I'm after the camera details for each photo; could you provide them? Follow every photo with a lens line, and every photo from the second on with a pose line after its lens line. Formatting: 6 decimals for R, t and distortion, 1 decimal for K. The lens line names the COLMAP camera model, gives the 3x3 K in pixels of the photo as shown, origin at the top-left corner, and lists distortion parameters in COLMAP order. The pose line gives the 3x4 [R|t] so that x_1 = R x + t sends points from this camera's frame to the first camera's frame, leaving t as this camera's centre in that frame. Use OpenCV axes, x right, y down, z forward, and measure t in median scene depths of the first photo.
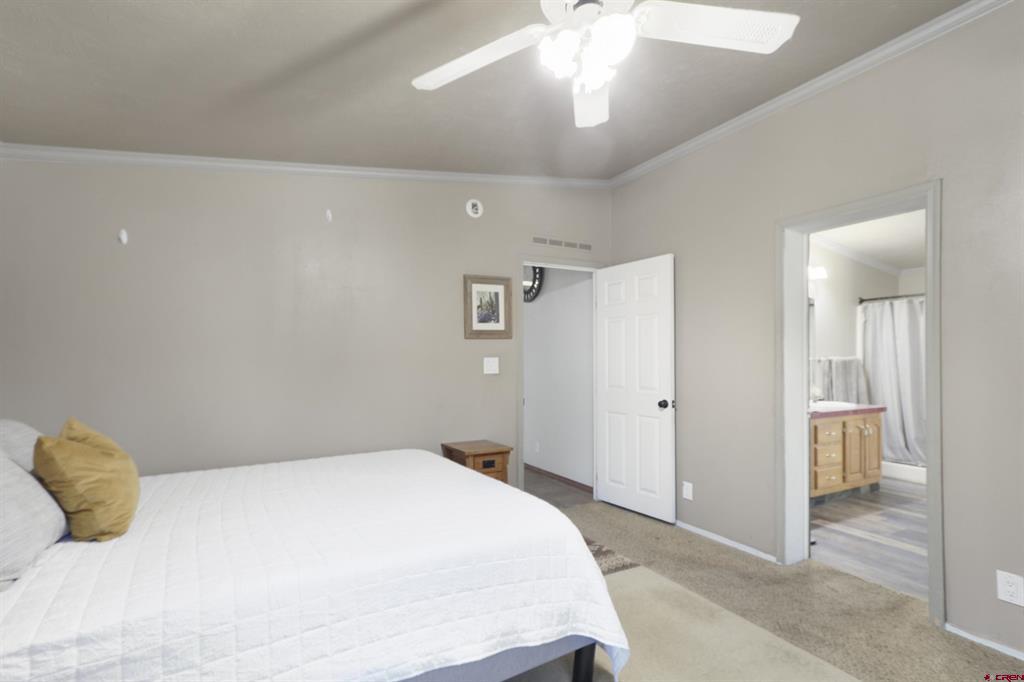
lens RADIAL K [[490.2, 0, 480.8], [0, 490.2, 359.5], [0, 0, 1]] dist [0.006727, 0.003397]
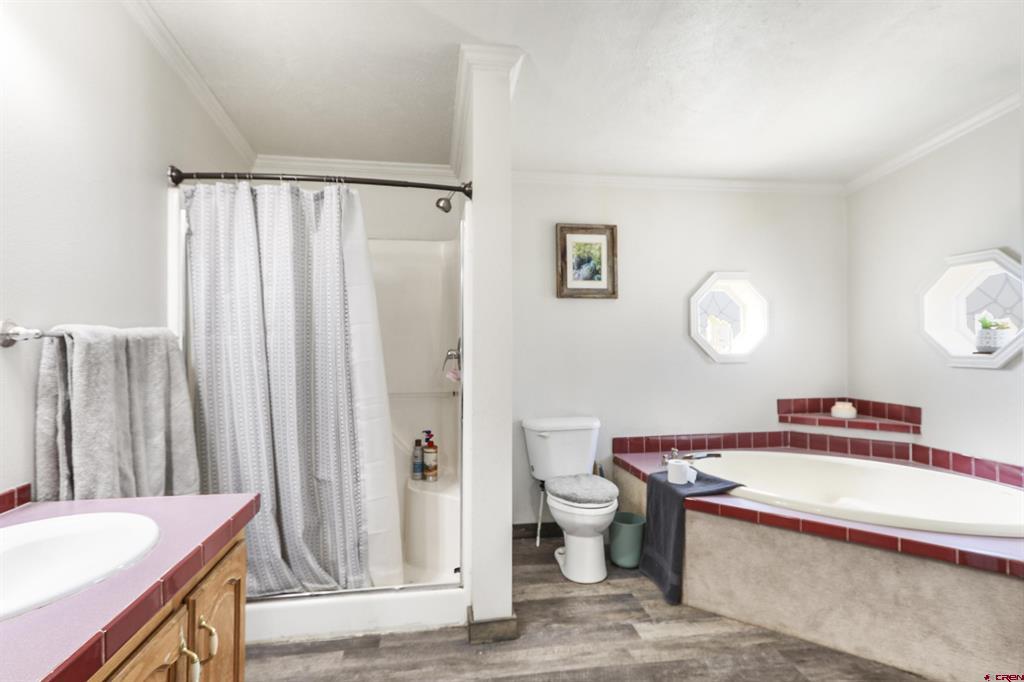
lens RADIAL K [[490.2, 0, 507.9], [0, 490.2, 341.6], [0, 0, 1]] dist [0.006727, 0.003397]
pose [[0.318985, 0.002300, 0.947757, 0.541391], [-0.000104, 0.999997, -0.002392, 0.004347], [-0.947760, 0.000665, 0.318984, 0.700369]]
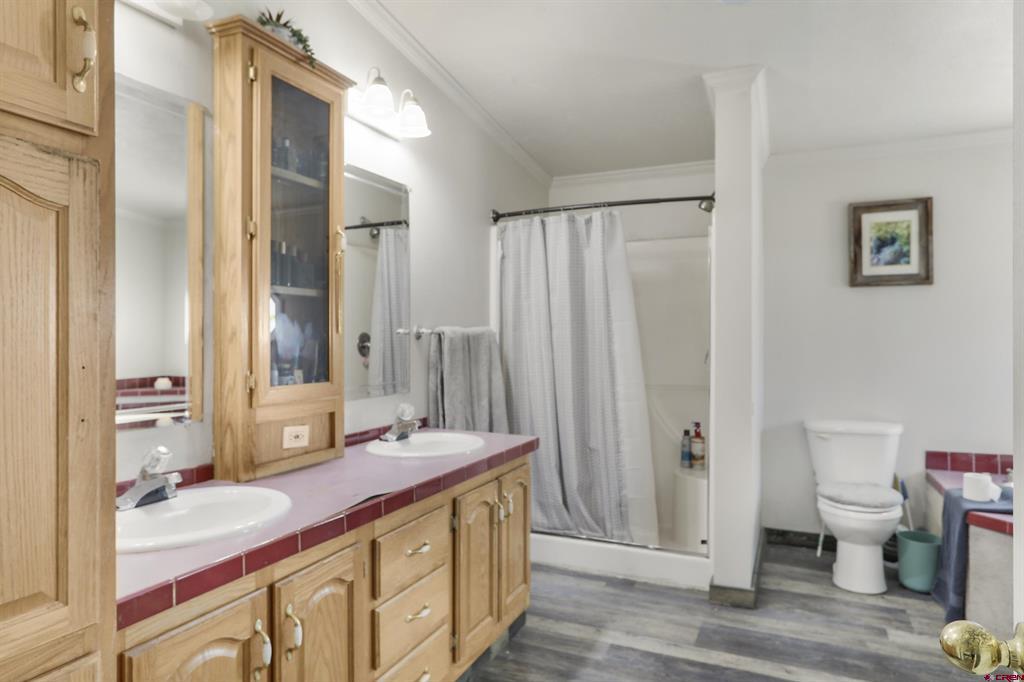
lens RADIAL K [[640.9, 0, 512.4], [0, 640.9, 340.1], [0, 0, 1]] dist [-0.074316, -0.001284]
pose [[0.783650, -0.002858, 0.621196, 0.406878], [-0.000177, 0.999988, 0.004824, 0.004028], [-0.621203, -0.003890, 0.783640, 0.513720]]
